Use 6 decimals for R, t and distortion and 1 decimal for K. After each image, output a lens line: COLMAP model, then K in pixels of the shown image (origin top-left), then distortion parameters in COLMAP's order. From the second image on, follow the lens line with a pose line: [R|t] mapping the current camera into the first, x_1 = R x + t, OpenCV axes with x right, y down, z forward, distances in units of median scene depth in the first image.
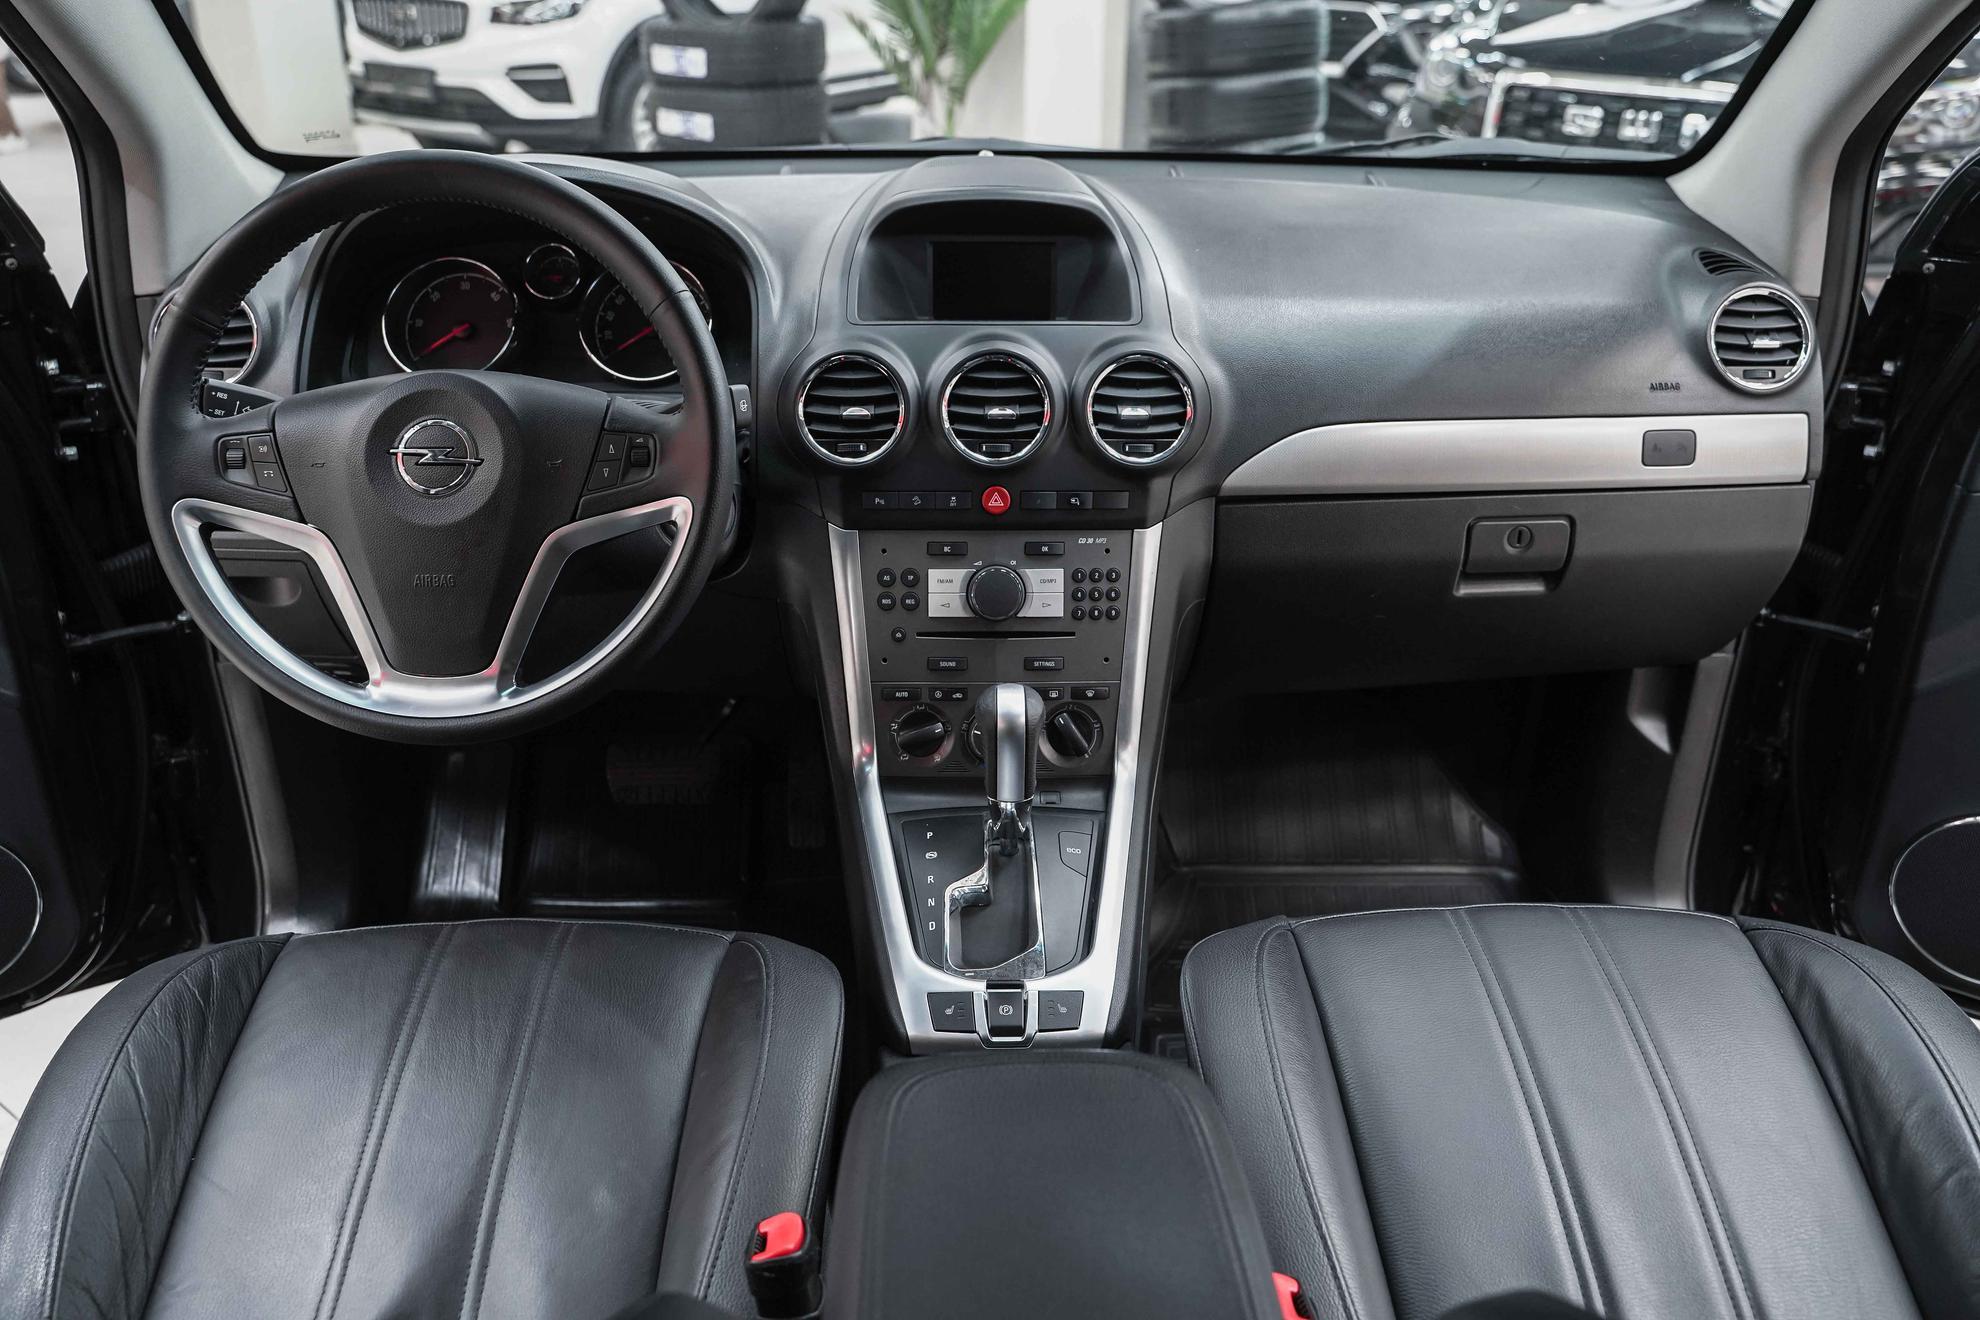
lens RADIAL K [[1624.6, 0, 990.0], [0, 1624.6, 660.0], [0, 0, 1]] dist [-0.005779, 0.007447]
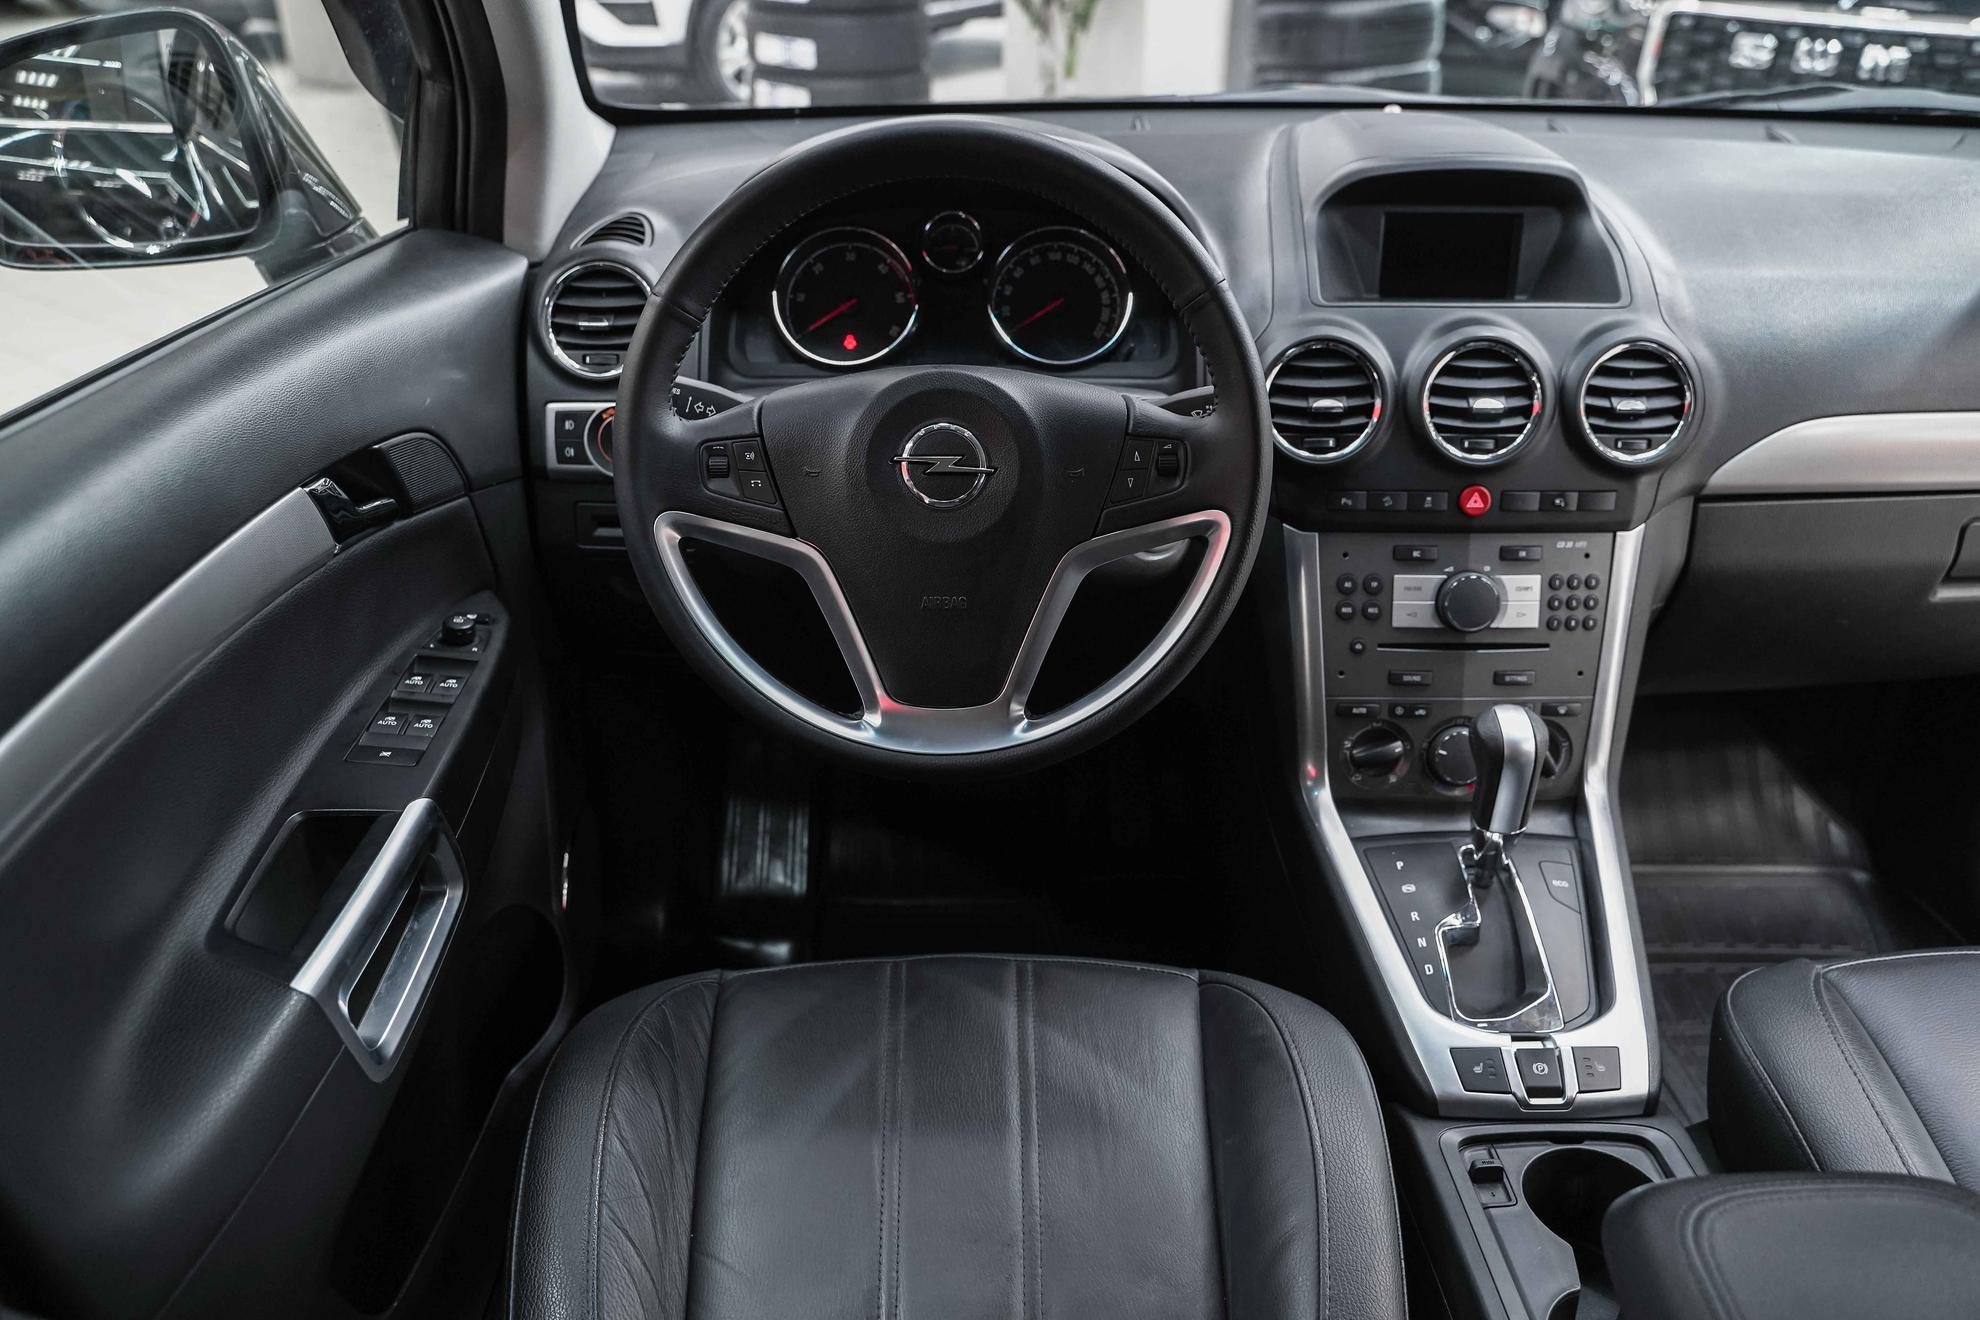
lens RADIAL K [[1624.6, 0, 990.0], [0, 1624.6, 660.0], [0, 0, 1]] dist [-0.005779, 0.007447]
pose [[0.999955, 0.003857, -0.008640, -0.258342], [-0.003471, 0.999010, 0.044351, -0.048028], [0.008802, -0.044319, 0.998979, 0.079837]]
